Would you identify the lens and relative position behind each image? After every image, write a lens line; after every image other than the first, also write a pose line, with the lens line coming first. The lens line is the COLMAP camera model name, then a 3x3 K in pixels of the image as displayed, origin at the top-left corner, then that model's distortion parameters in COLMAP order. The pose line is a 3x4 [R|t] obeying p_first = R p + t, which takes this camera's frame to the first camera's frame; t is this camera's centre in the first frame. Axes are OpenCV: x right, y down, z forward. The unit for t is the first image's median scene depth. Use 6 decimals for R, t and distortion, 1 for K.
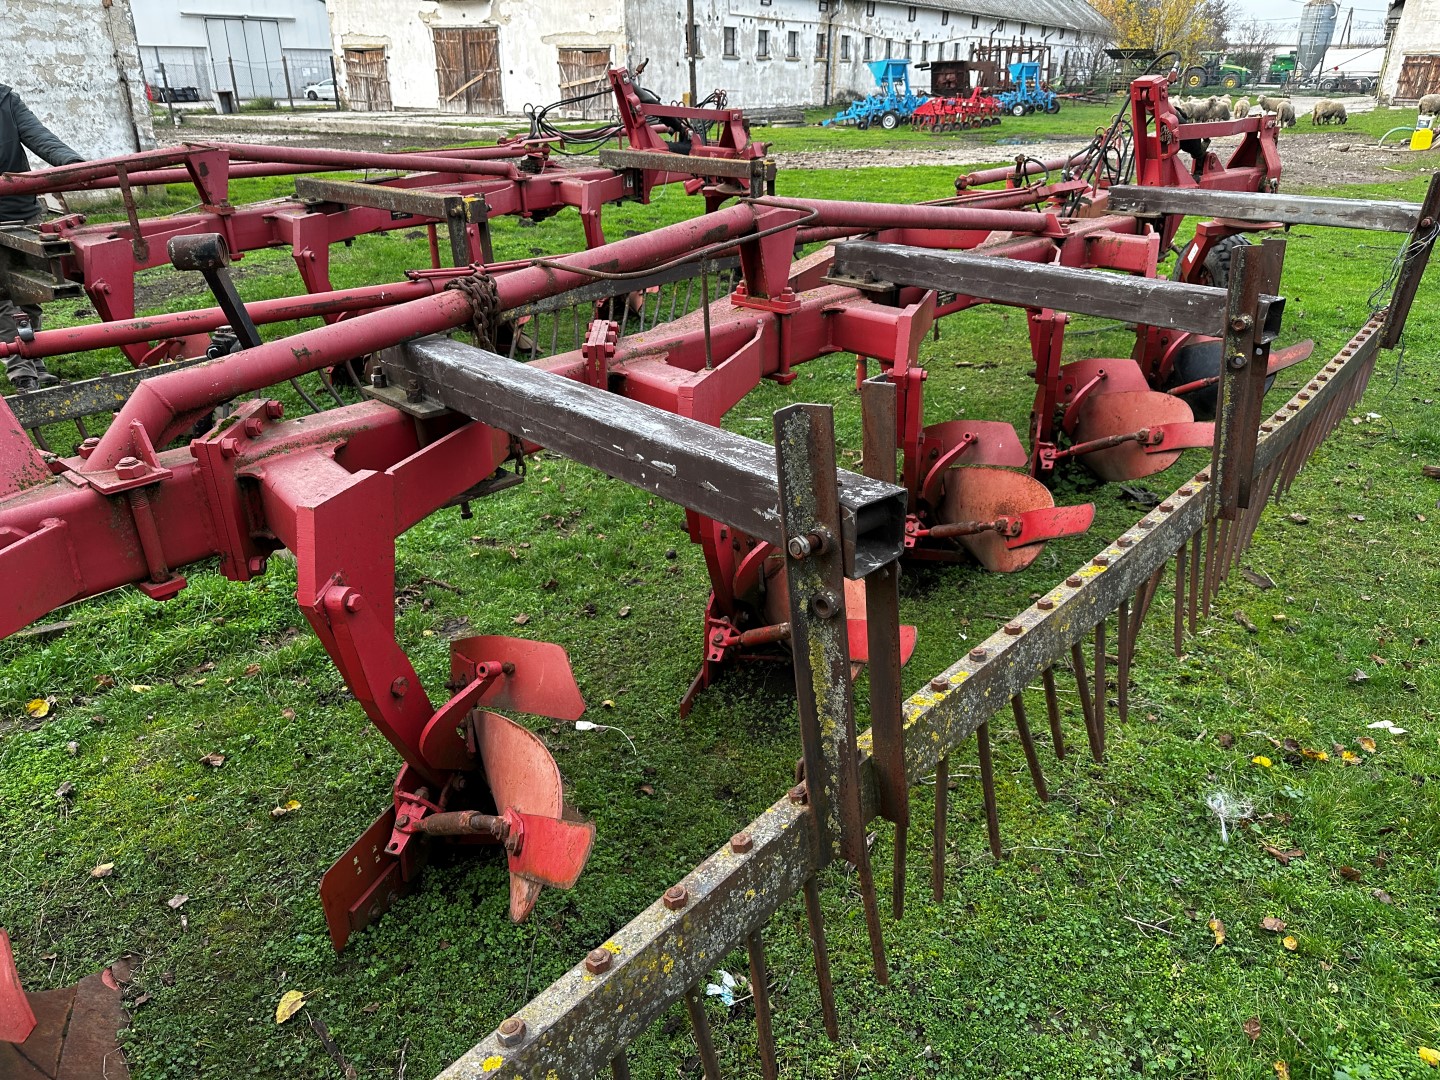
lens RADIAL K [[1044.8, 0, 719.6], [0, 1044.8, 546.7], [0, 0, 1]] dist [0.006724, -0.019601]
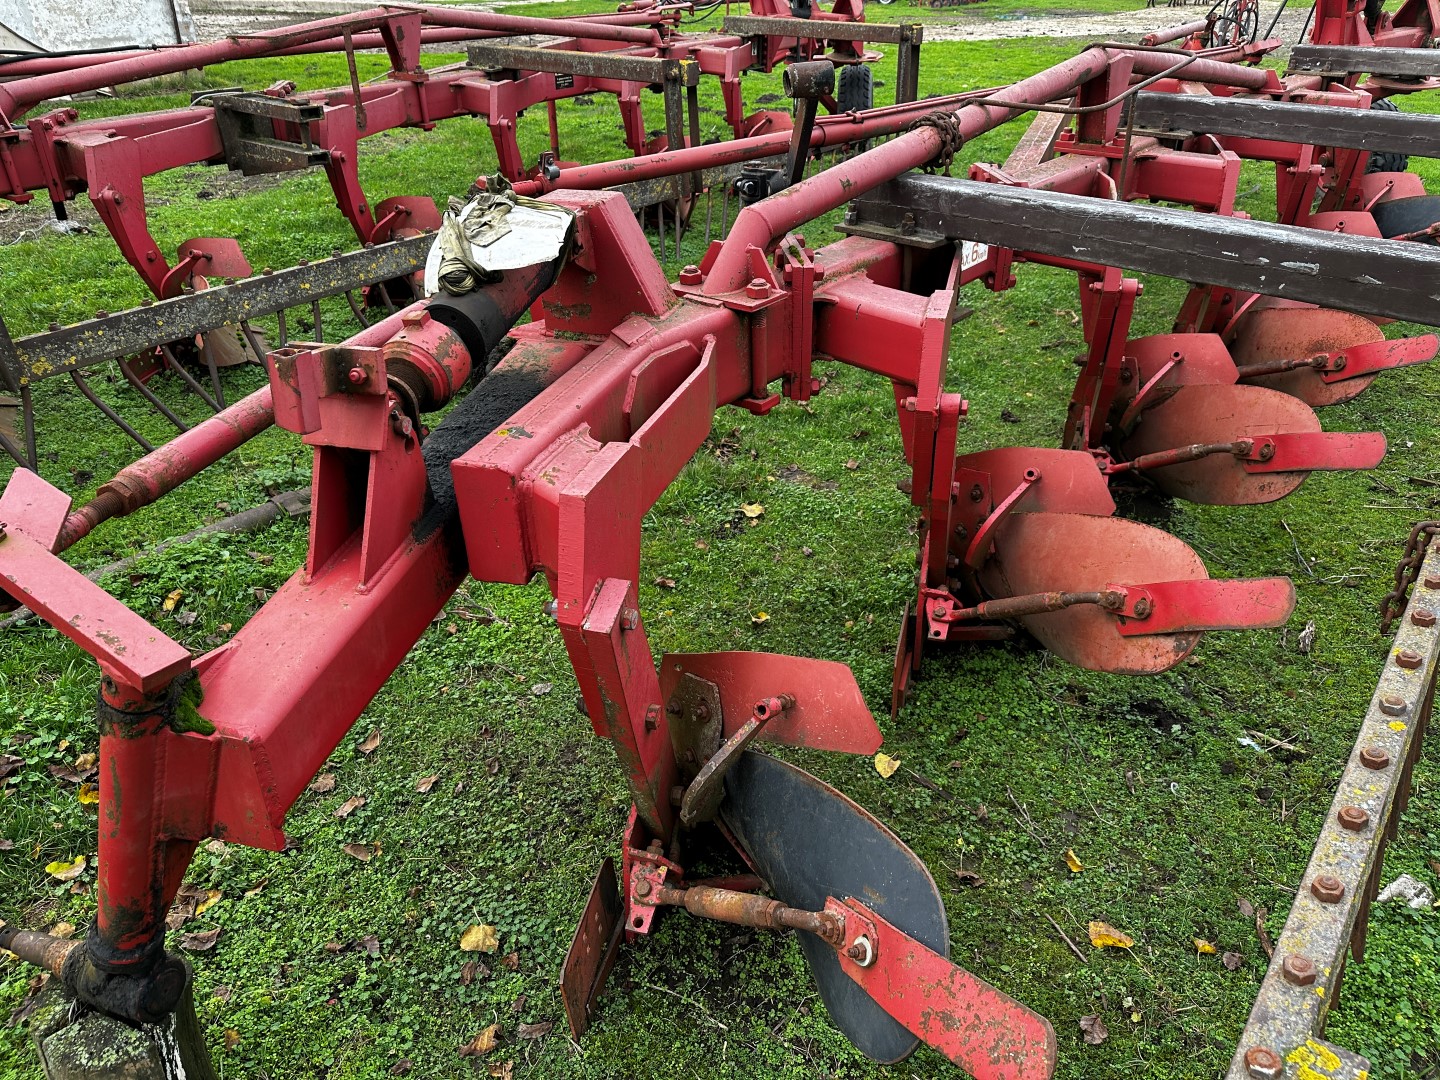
lens RADIAL K [[1044.8, 0, 711.9], [0, 1044.8, 552.1], [0, 0, 1]] dist [0.006724, -0.019601]
pose [[0.998657, -0.029531, 0.042579, -0.254084], [0.025210, 0.994800, 0.098680, 0.032993], [-0.045272, -0.097474, 0.994208, -0.034581]]
